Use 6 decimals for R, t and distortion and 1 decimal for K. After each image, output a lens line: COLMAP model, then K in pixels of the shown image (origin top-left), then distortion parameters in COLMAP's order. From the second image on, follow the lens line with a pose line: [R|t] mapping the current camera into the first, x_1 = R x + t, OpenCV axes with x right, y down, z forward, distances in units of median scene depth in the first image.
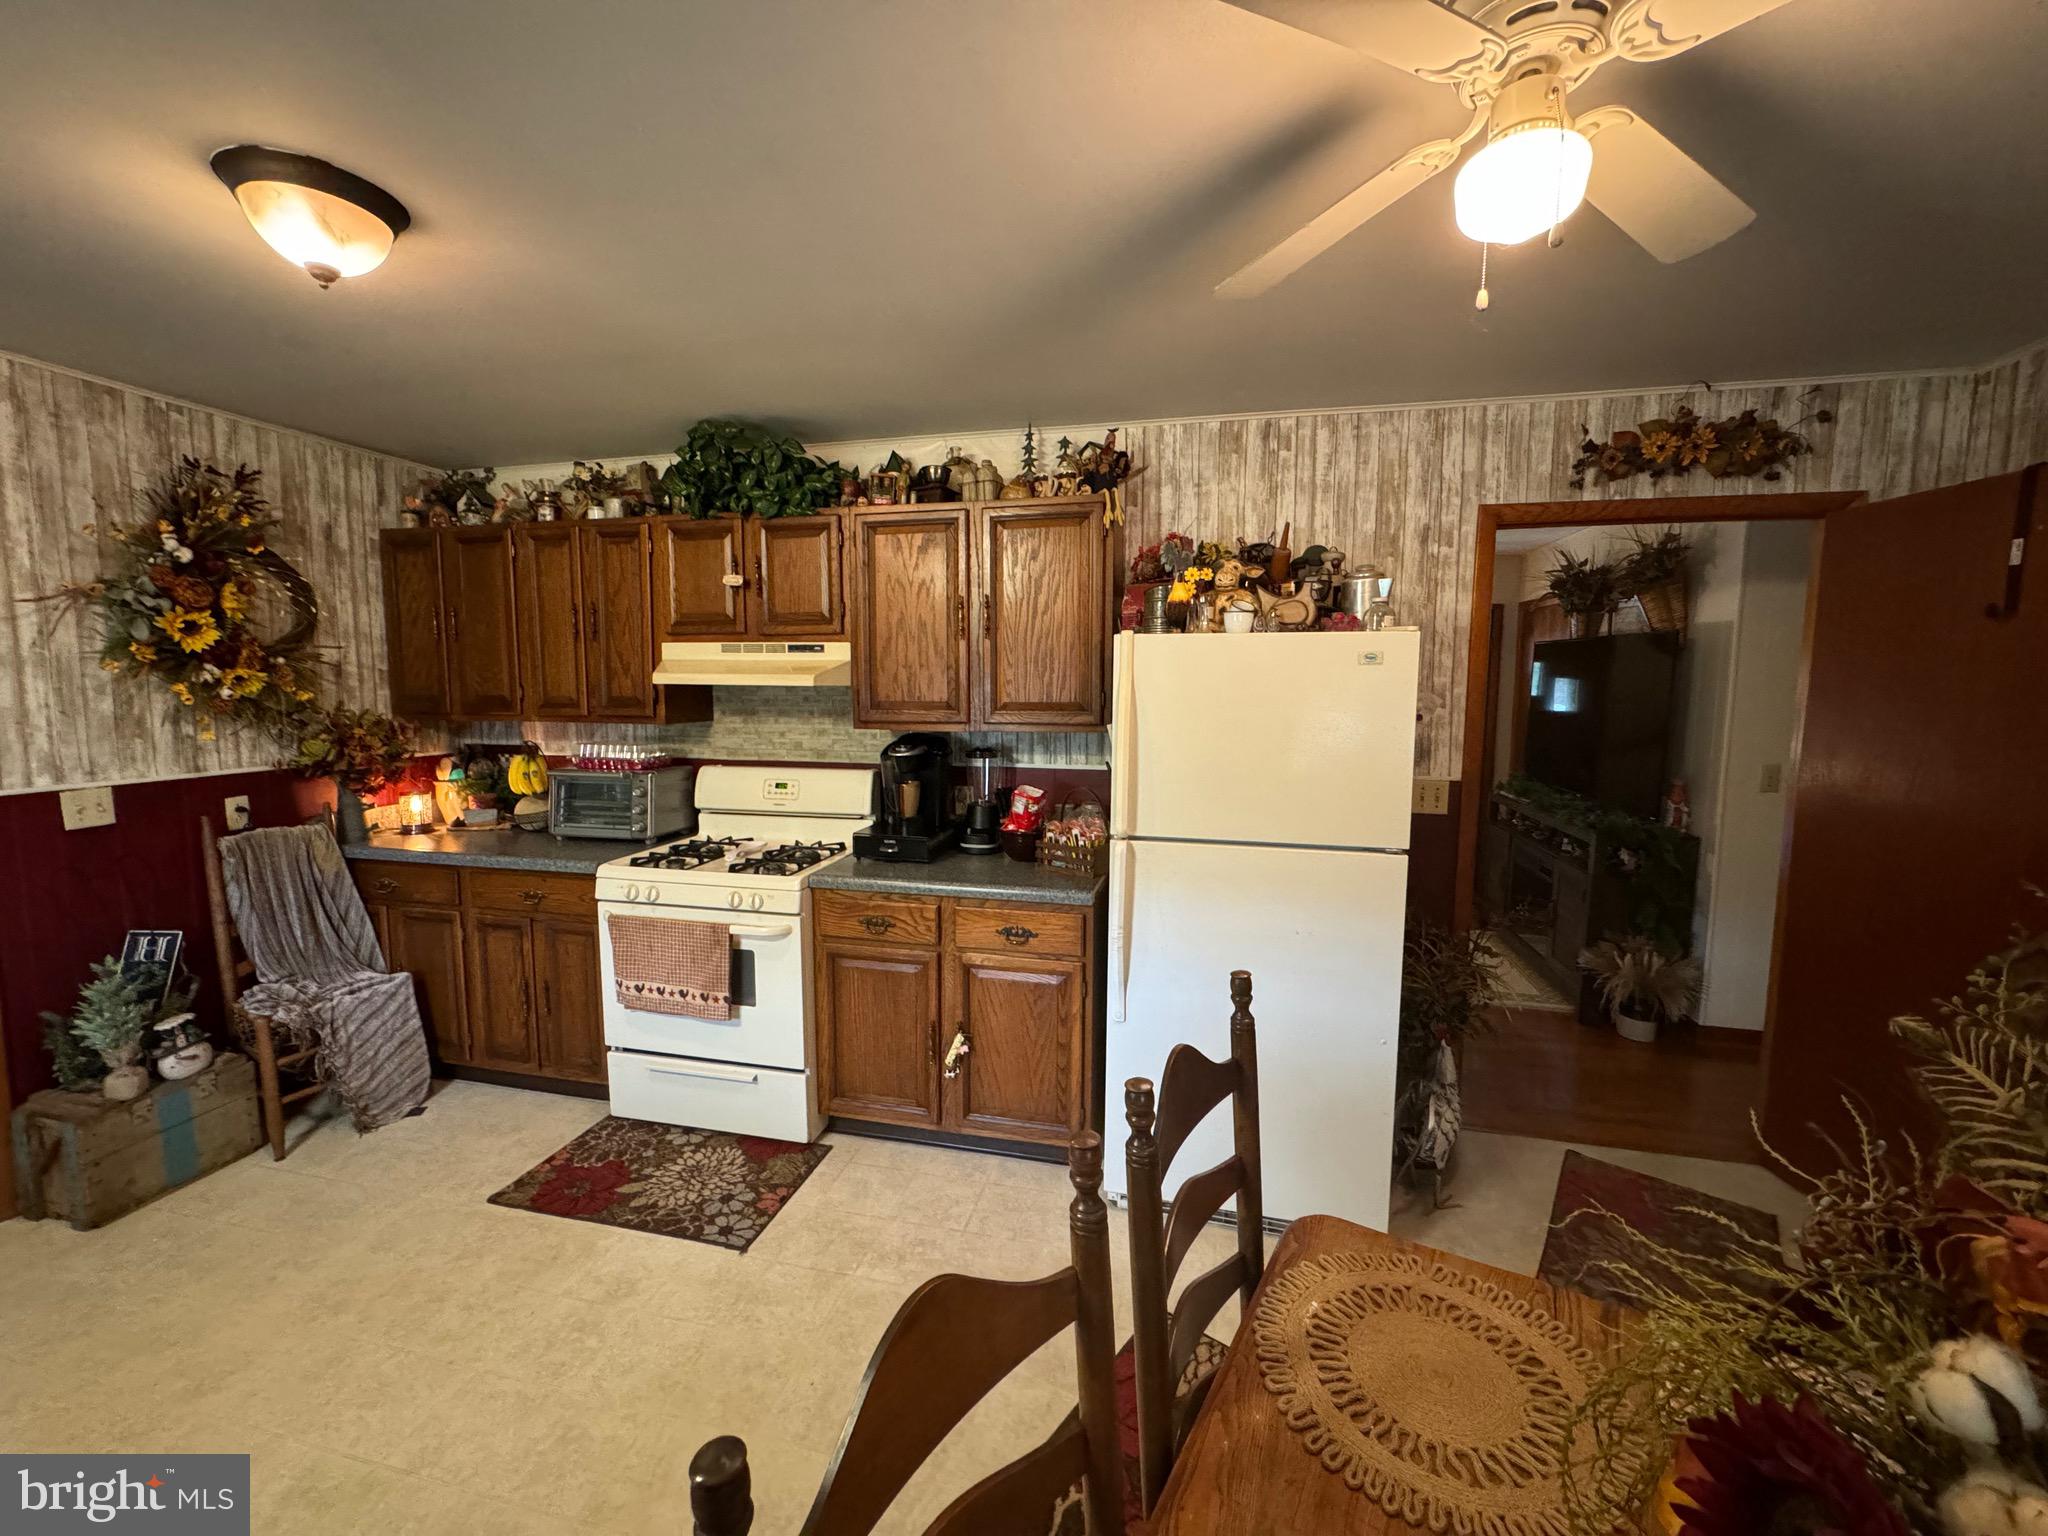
lens RADIAL K [[813.7, 0, 1030.2], [0, 813.7, 764.3], [0, 0, 1]] dist [-0.004374, 0.000999]
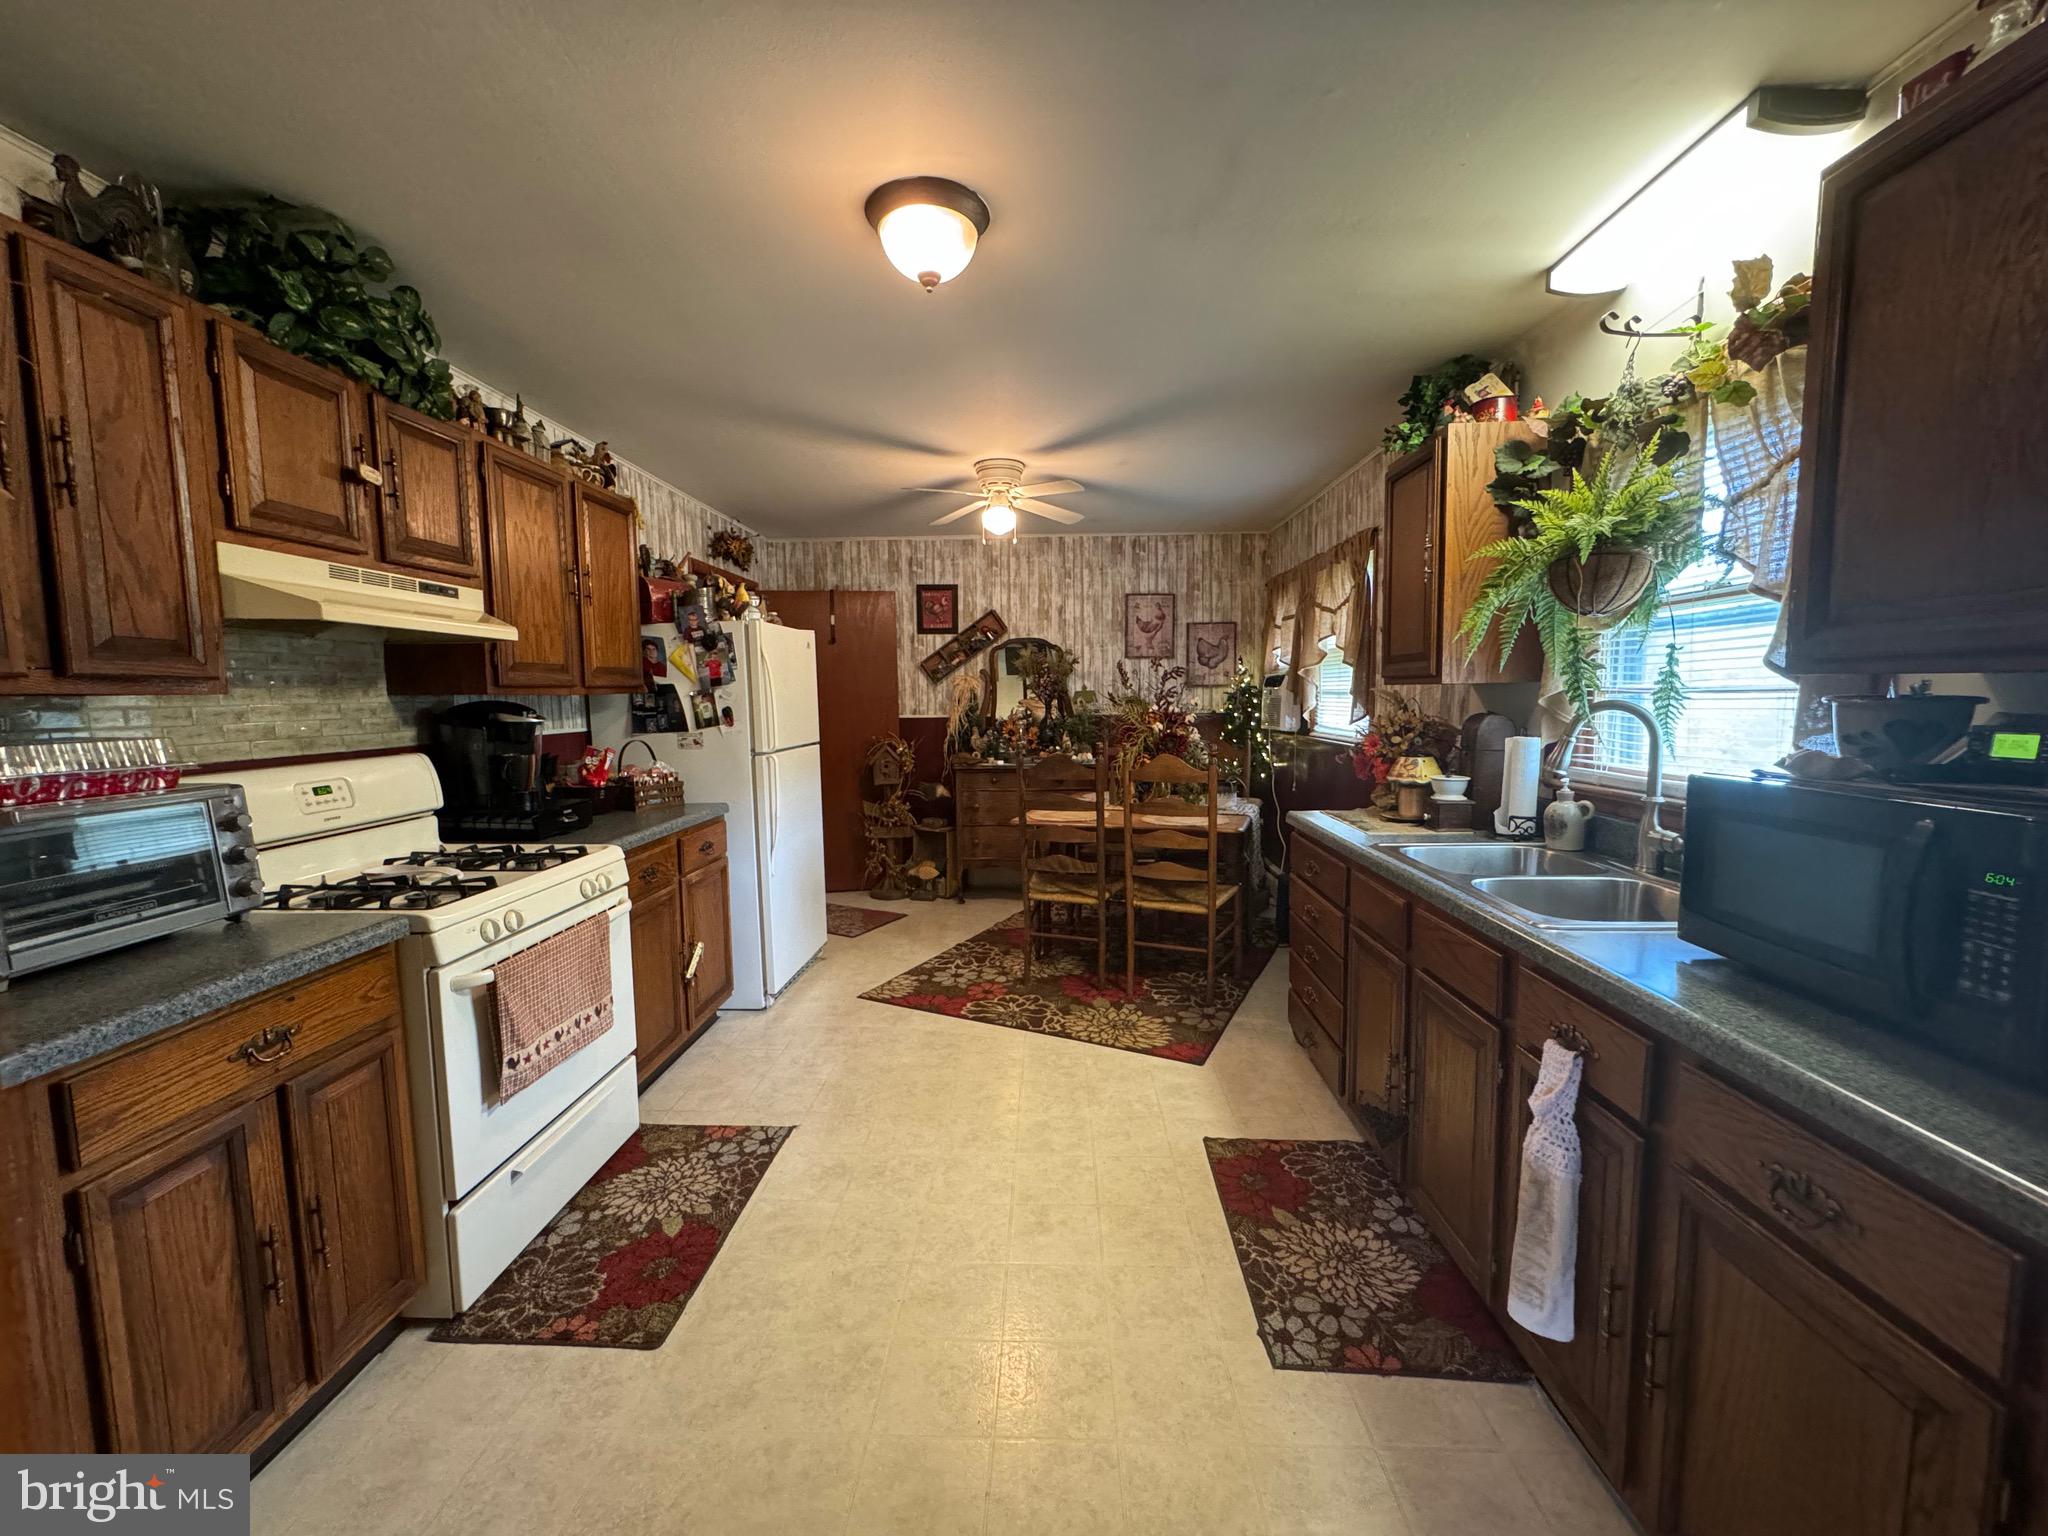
lens RADIAL K [[813.7, 0, 1022.6], [0, 813.7, 766.5], [0, 0, 1]] dist [-0.004374, 0.000999]
pose [[-0.193522, -0.089784, 0.976979, -1.219924], [0.110518, 0.987471, 0.112640, -0.004462], [-0.974851, 0.129772, -0.181175, 0.668302]]
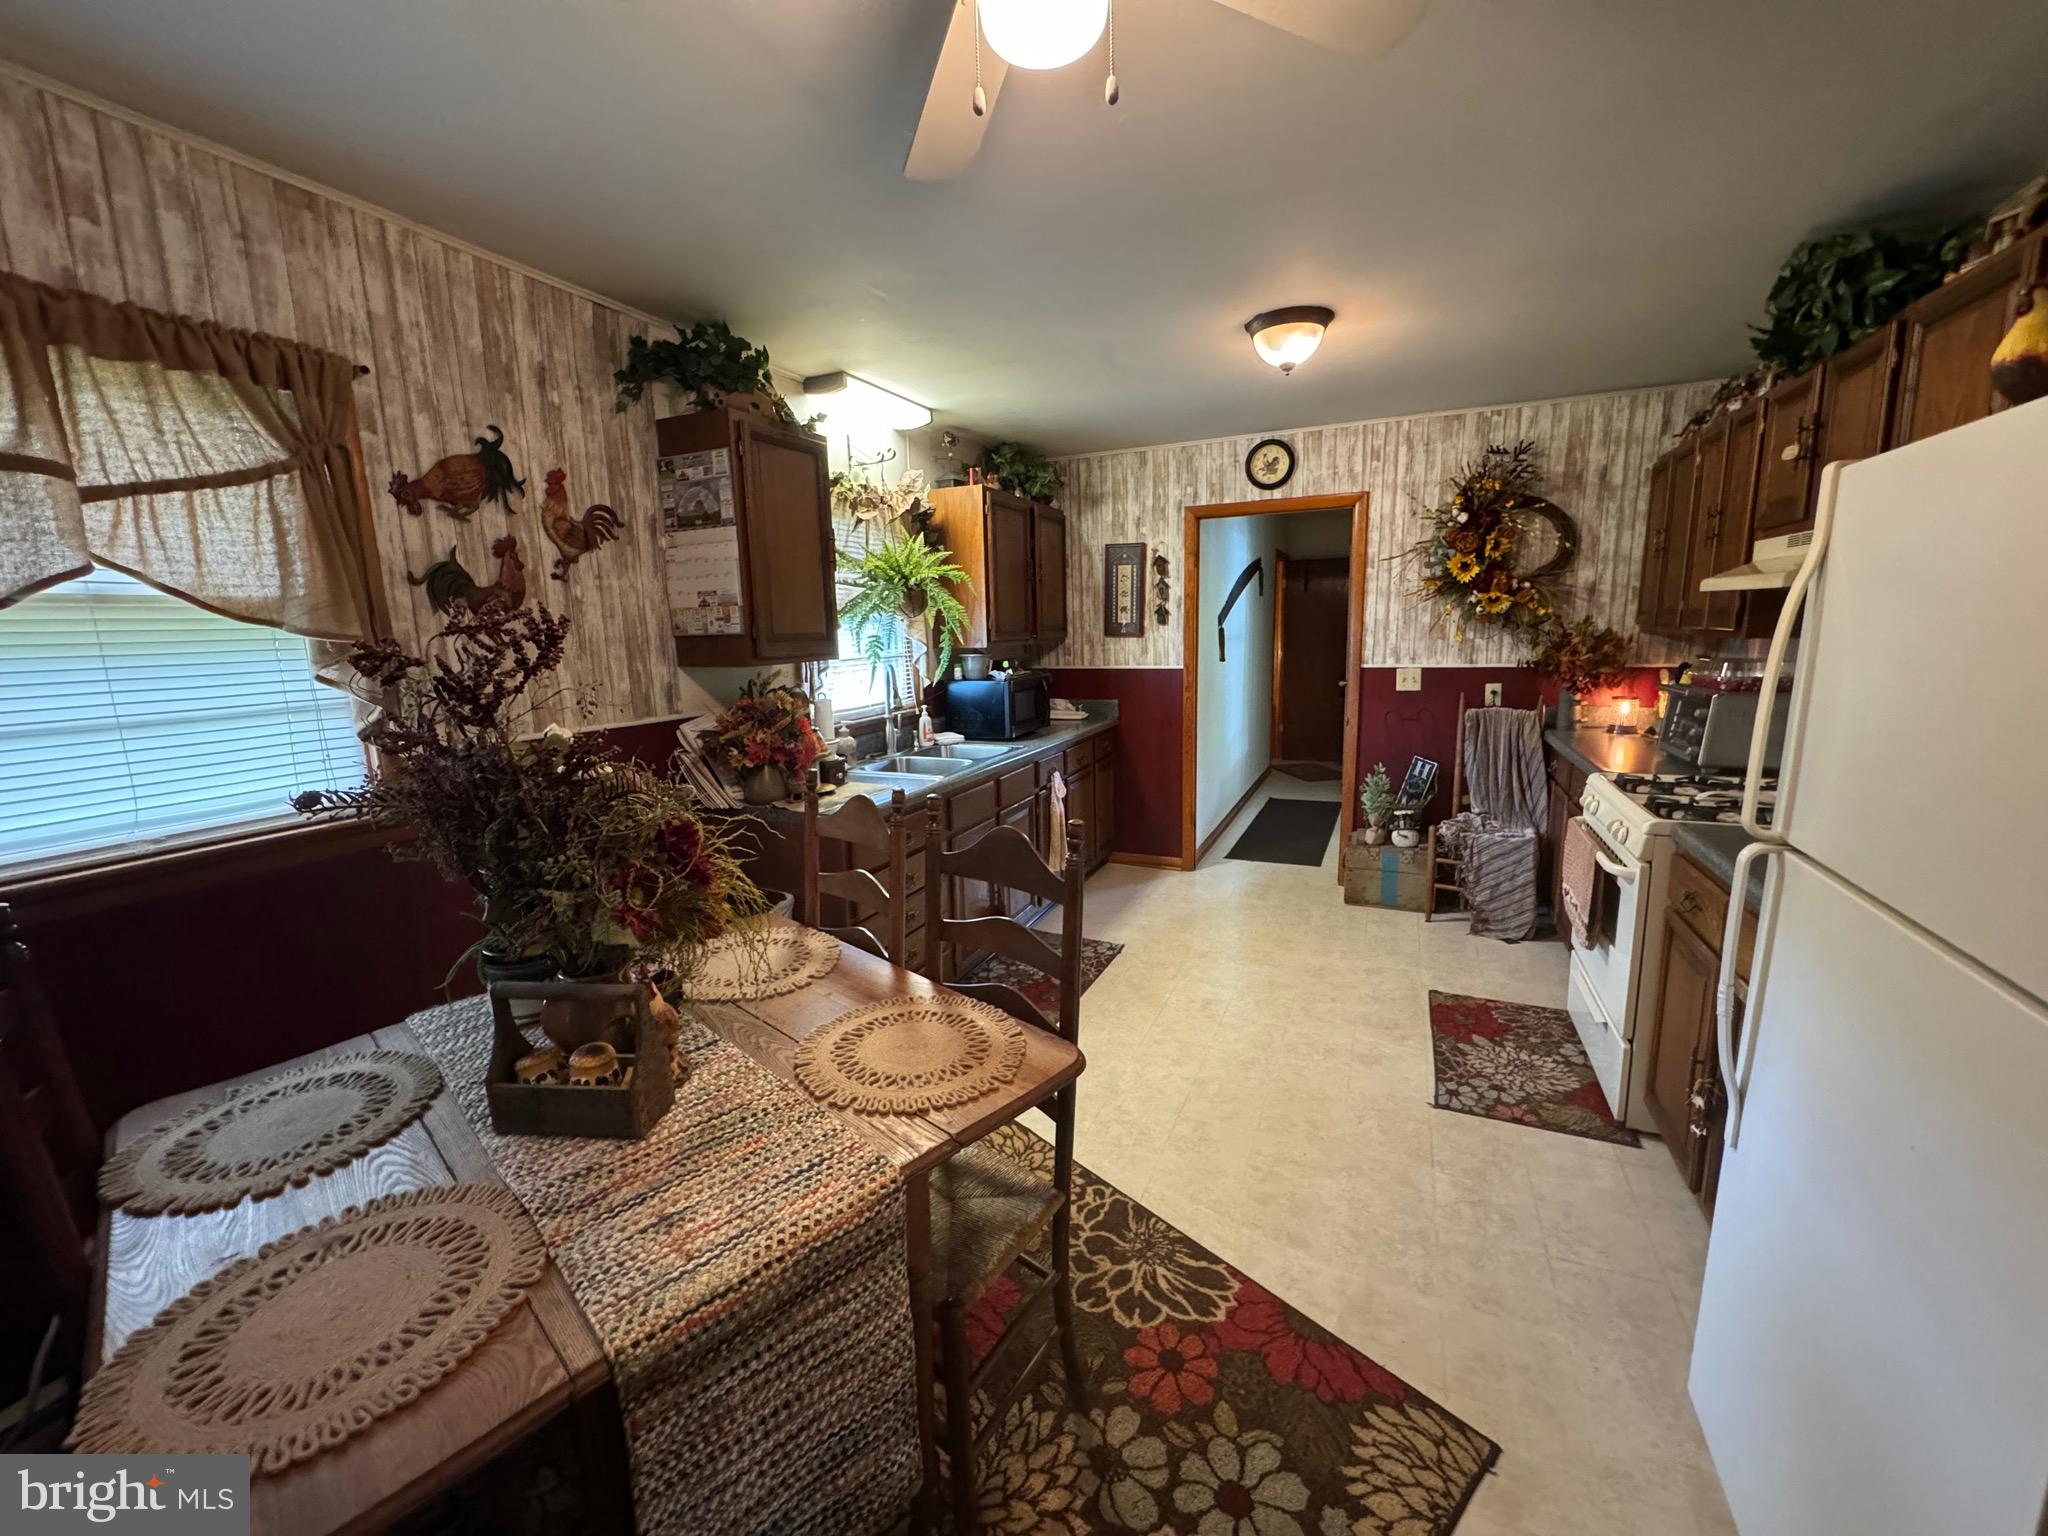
lens RADIAL K [[813.7, 0, 1019.0], [0, 813.7, 768.5], [0, 0, 1]] dist [-0.004374, 0.000999]
pose [[-0.197675, 0.172396, -0.964989, 0.620729], [-0.074759, 0.978896, 0.190195, -0.024051], [0.977413, 0.109739, -0.180615, 0.477138]]
